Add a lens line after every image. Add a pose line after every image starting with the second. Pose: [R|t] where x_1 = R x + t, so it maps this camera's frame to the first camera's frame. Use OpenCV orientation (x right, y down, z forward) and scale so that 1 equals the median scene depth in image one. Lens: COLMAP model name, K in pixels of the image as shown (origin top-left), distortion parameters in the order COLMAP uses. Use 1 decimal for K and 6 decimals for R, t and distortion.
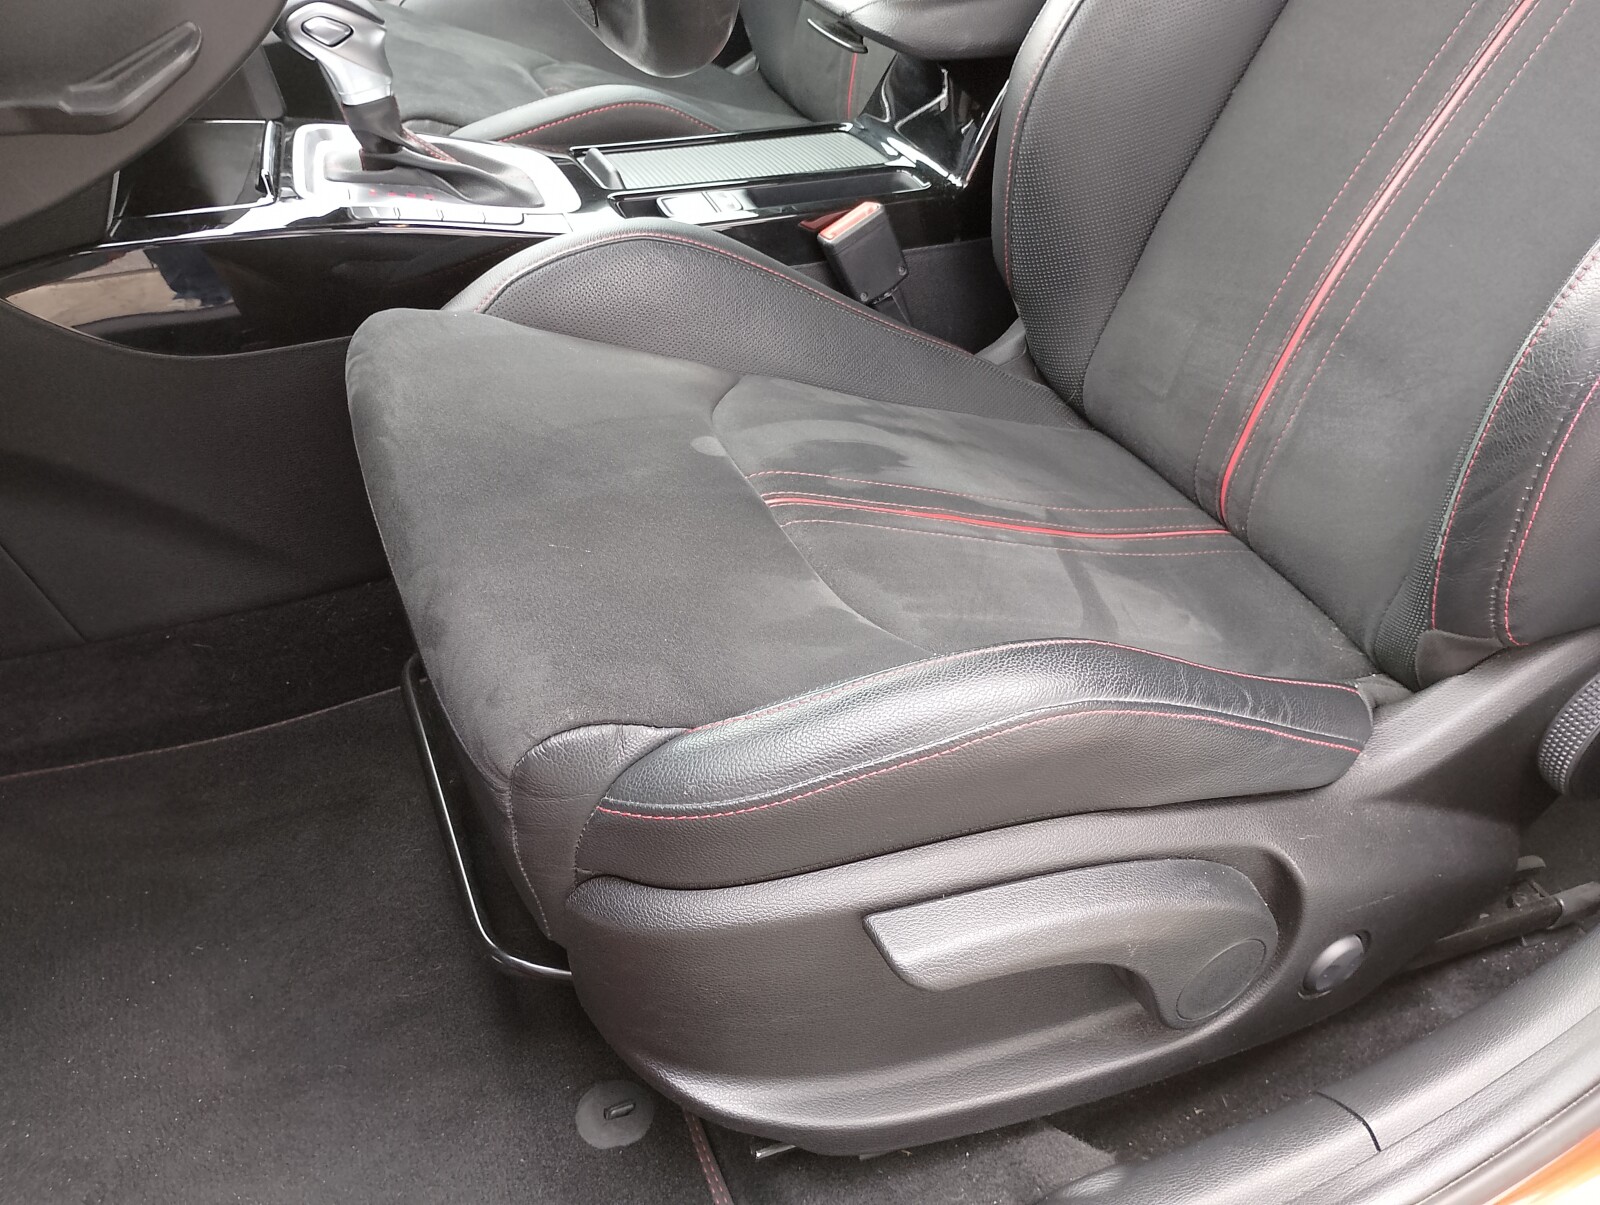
lens RADIAL K [[1287.2, 0, 800.0], [0, 1287.2, 602.5], [0, 0, 1]] dist [0.025794, -0.004739]
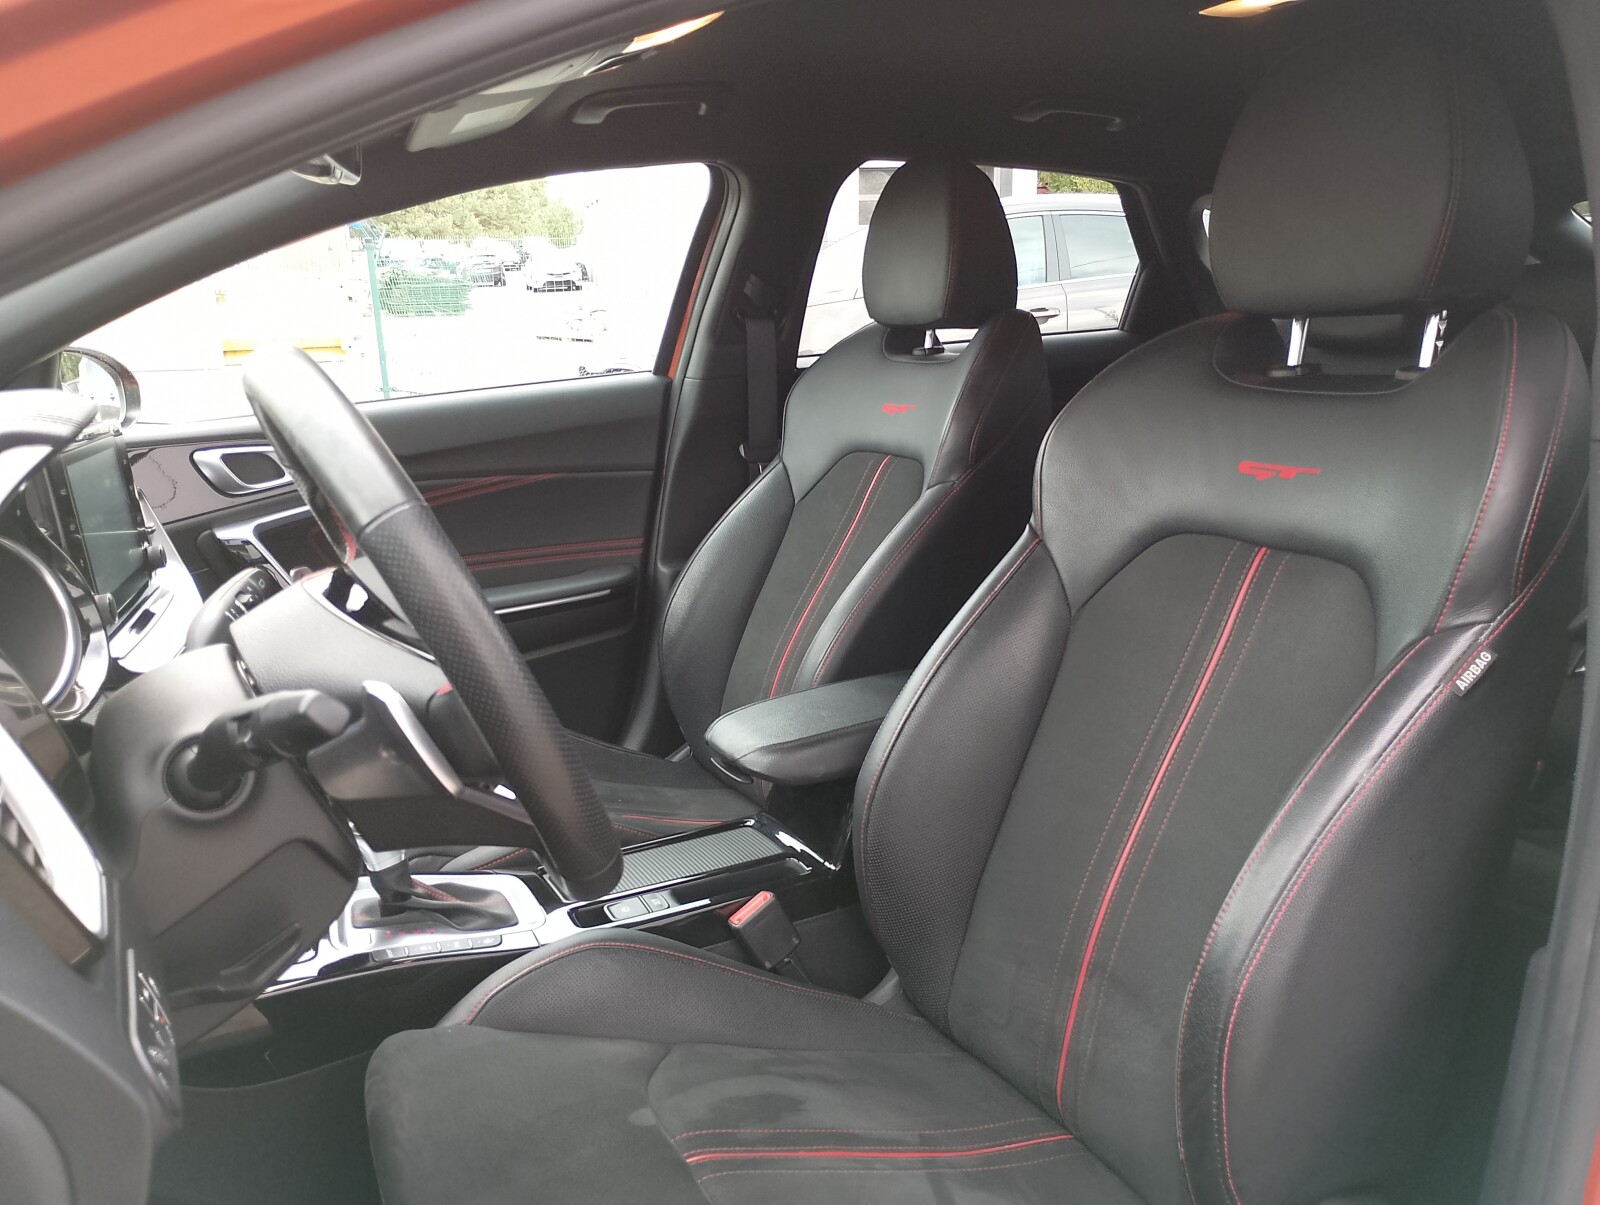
lens RADIAL K [[1287.2, 0, 800.0], [0, 1287.2, 602.5], [0, 0, 1]] dist [0.025794, -0.004739]
pose [[0.994557, -0.100013, 0.029220, 0.088754], [0.103100, 0.904114, -0.414665, -0.029539], [0.015054, 0.415421, 0.909505, -0.353871]]
